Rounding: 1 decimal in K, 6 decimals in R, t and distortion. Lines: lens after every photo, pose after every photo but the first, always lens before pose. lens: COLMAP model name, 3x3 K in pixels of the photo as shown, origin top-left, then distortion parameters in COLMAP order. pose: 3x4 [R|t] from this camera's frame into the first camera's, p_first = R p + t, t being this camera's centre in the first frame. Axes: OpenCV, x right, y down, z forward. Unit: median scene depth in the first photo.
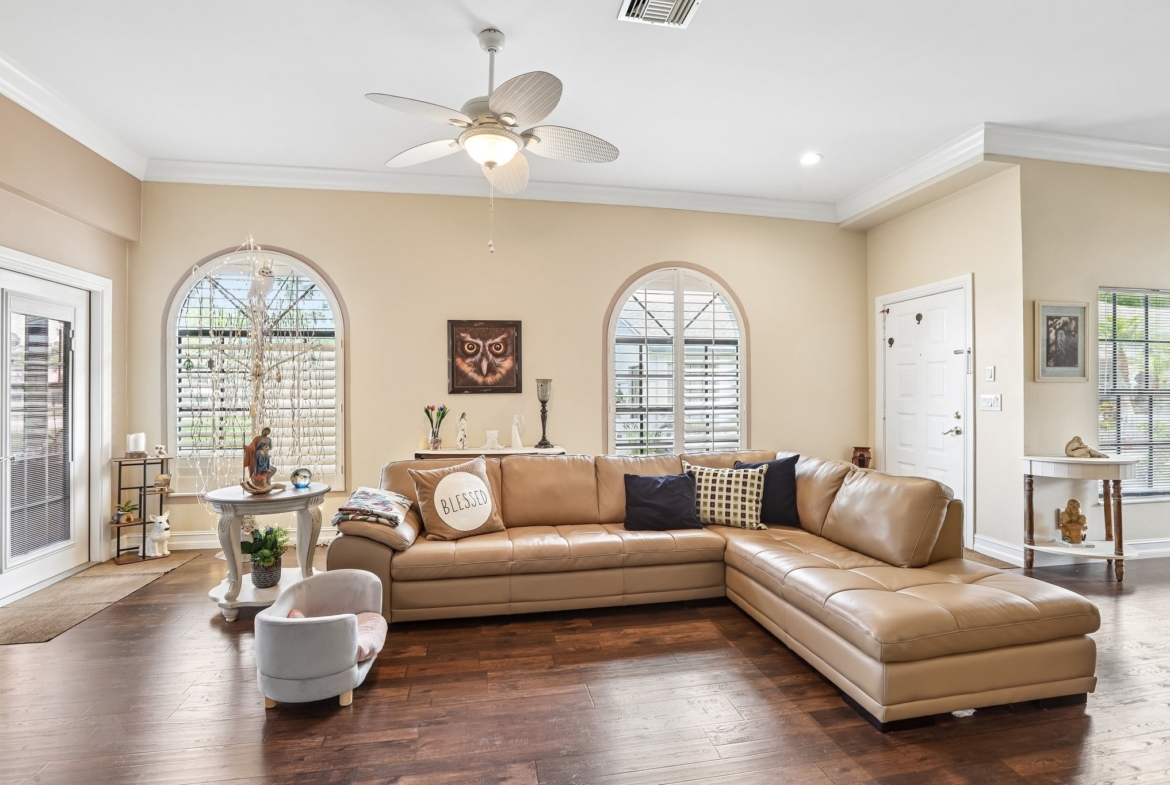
lens RADIAL K [[533.2, 0, 587.1], [0, 533.2, 396.0], [0, 0, 1]] dist [-0.020373, 0.008088]
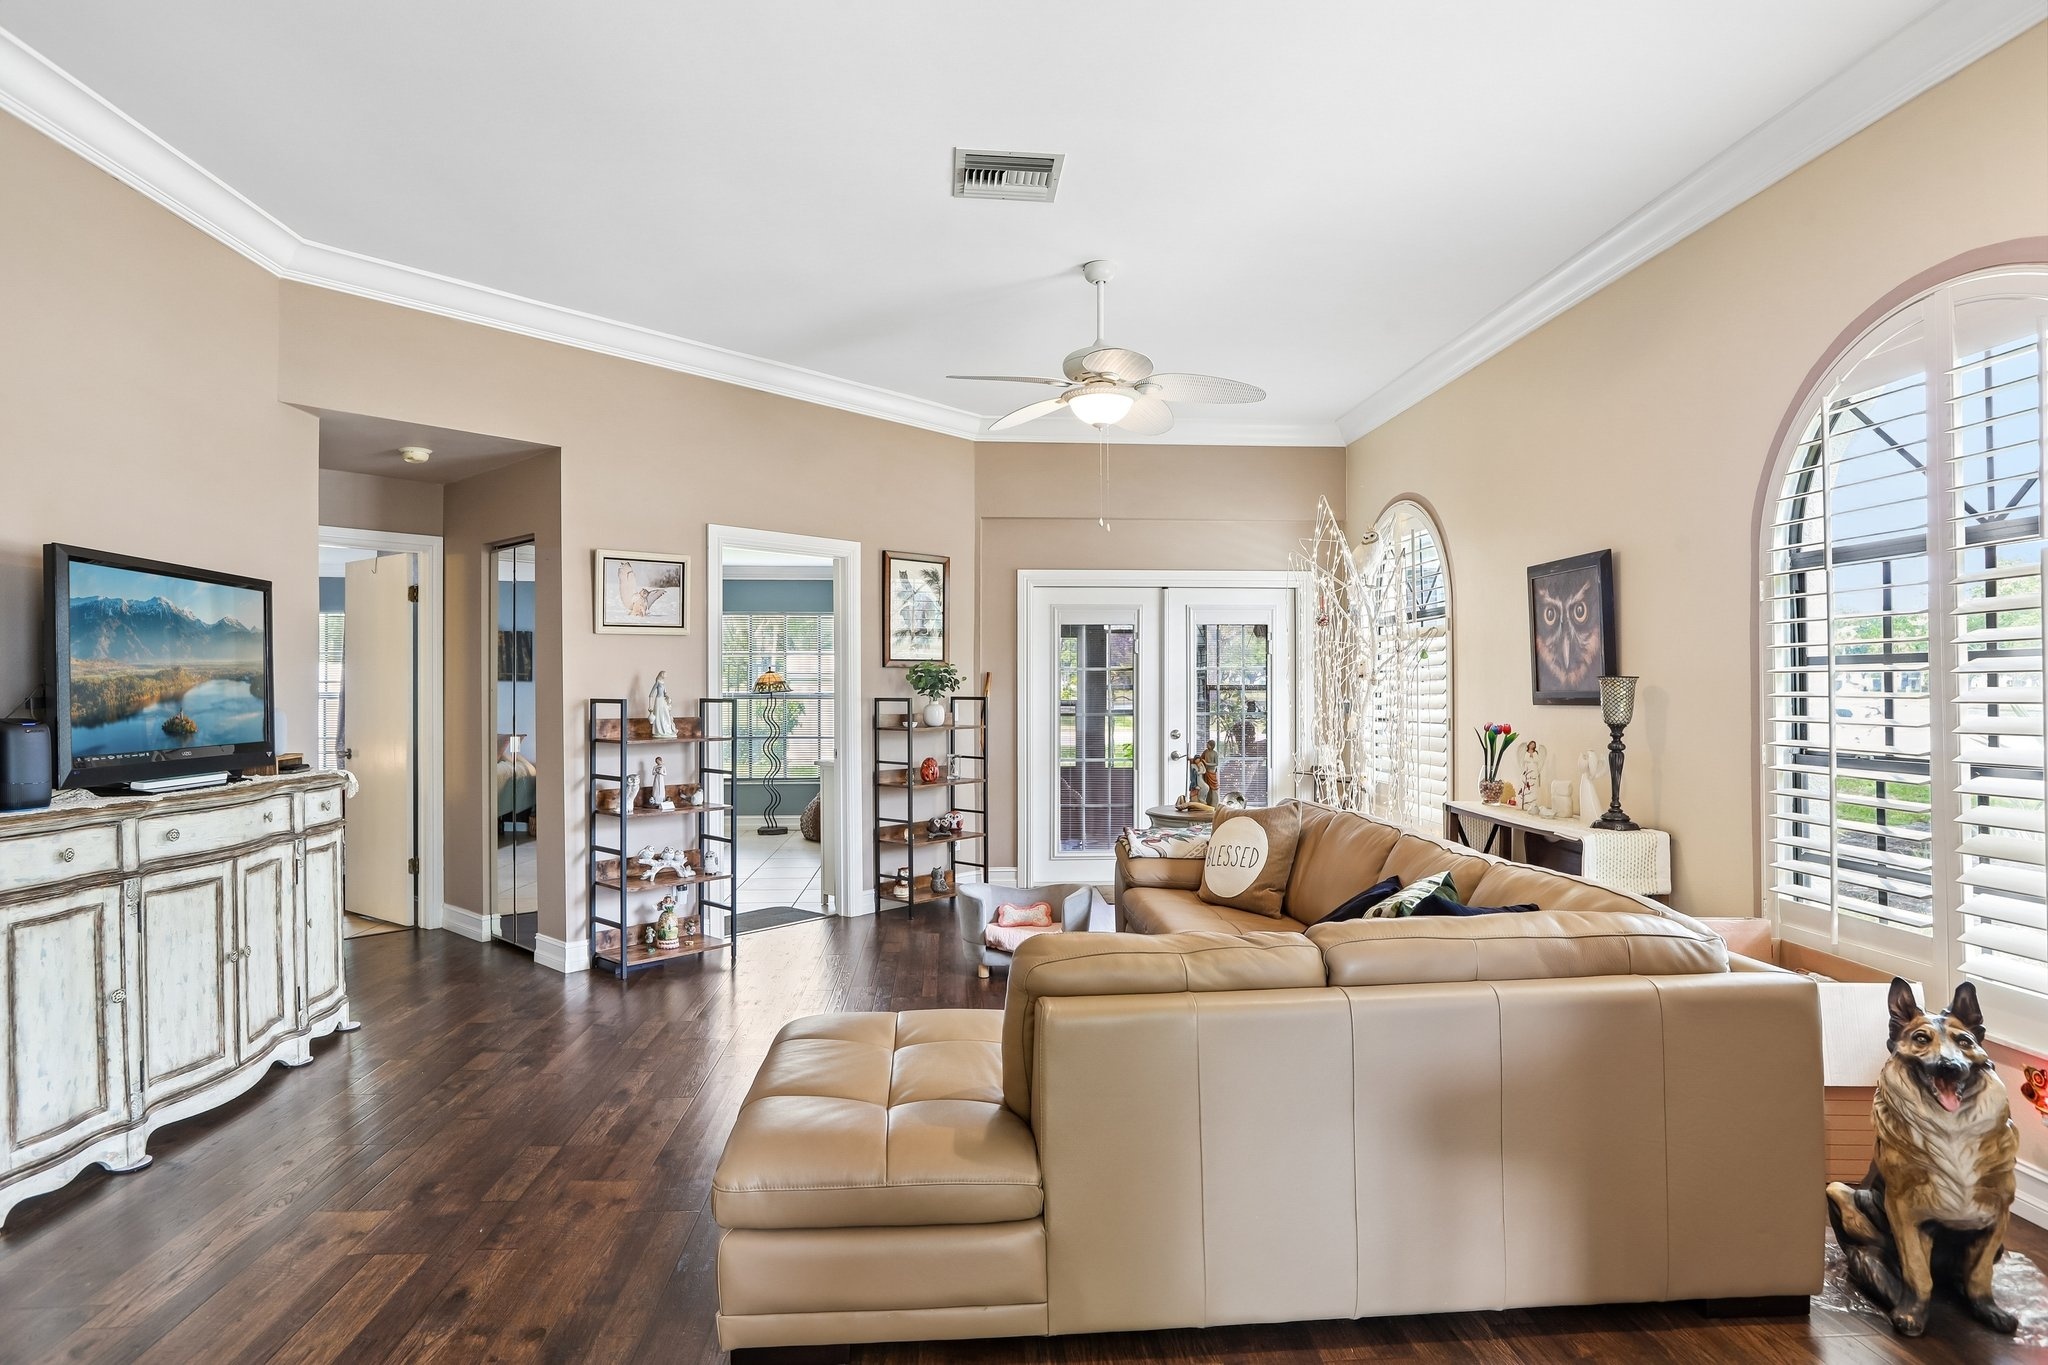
lens RADIAL K [[1153.5, 0, 1040.2], [0, 1153.5, 686.8], [0, 0, 1]] dist [-0.032980, 0.014645]
pose [[-0.124945, 0.006121, -0.992145, 0.937813], [0.007896, 0.999955, 0.005175, -0.031340], [0.992132, -0.007188, -0.124987, 0.642759]]
